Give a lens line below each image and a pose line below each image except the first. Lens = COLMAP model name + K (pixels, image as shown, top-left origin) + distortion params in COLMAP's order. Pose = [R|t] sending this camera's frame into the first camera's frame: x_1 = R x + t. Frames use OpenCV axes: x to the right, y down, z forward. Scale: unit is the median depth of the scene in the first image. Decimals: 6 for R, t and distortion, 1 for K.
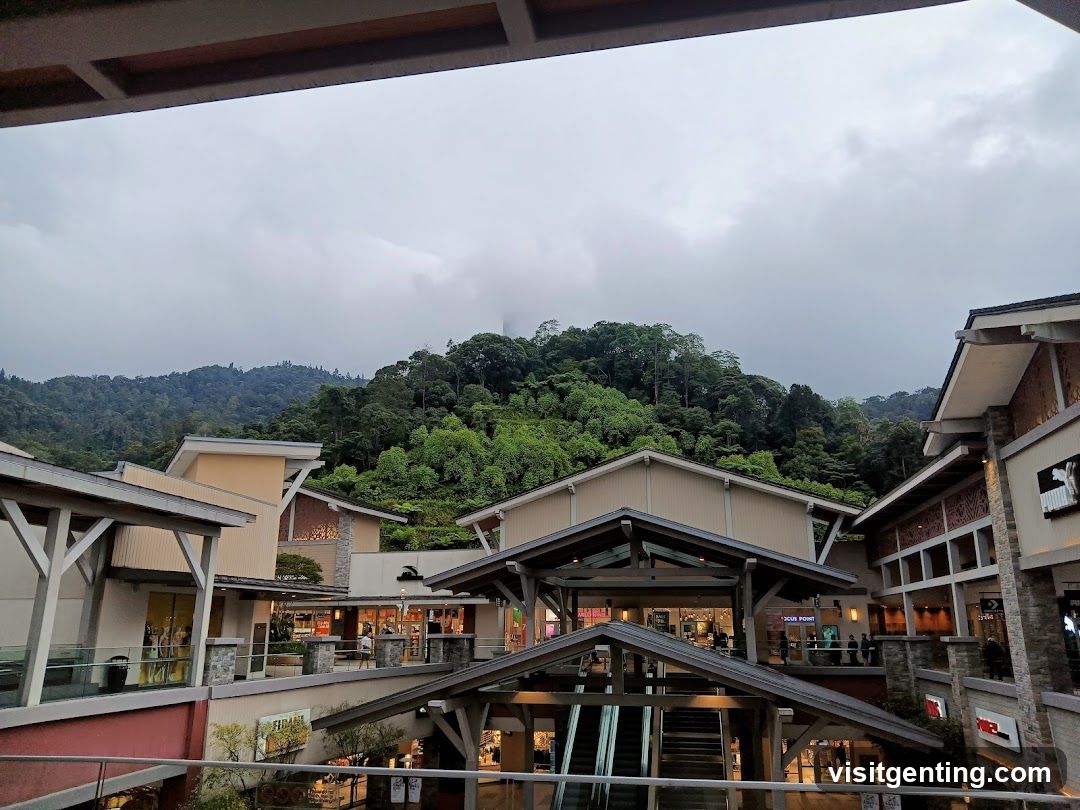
lens RADIAL K [[798.9, 0, 540.0], [0, 798.9, 405.0], [0, 0, 1]] dist [0.029258, -0.004413]
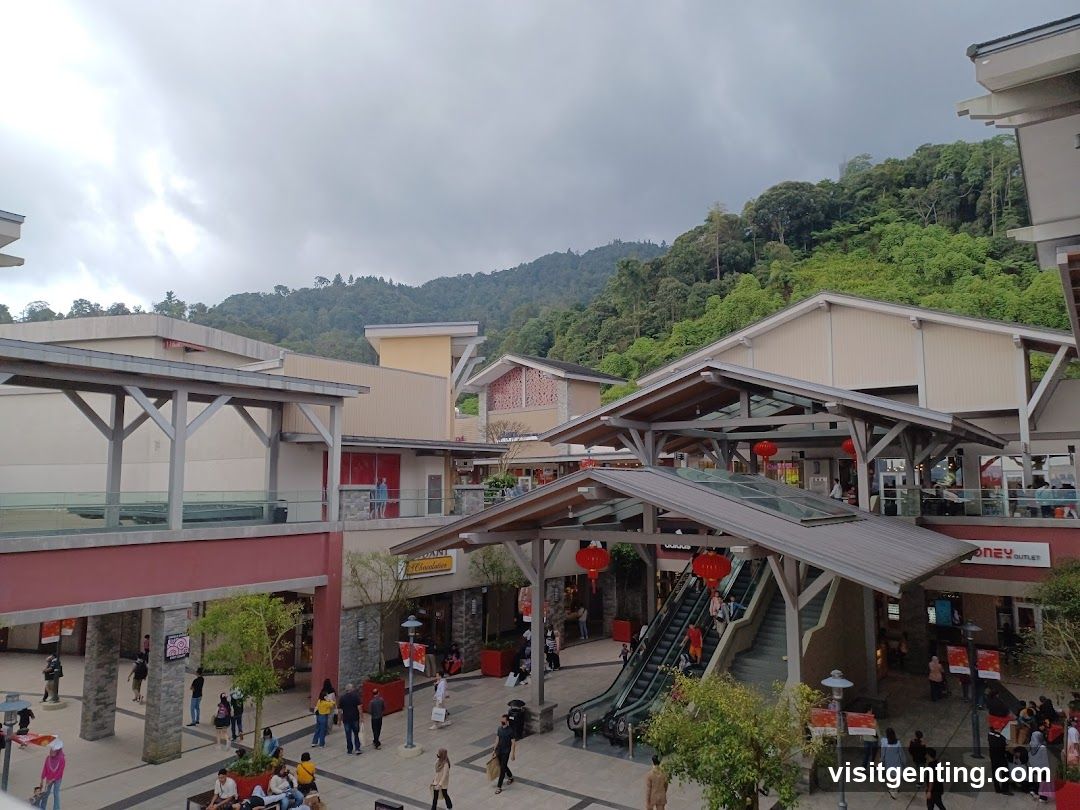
lens RADIAL K [[779.0, 0, 540.0], [0, 779.0, 405.0], [0, 0, 1]] dist [0.038376, 0.000074]
pose [[0.909832, -0.048150, -0.412175, 0.231629], [0.116712, 0.982844, 0.142814, 0.016589], [0.398227, -0.178042, 0.899842, 0.025279]]
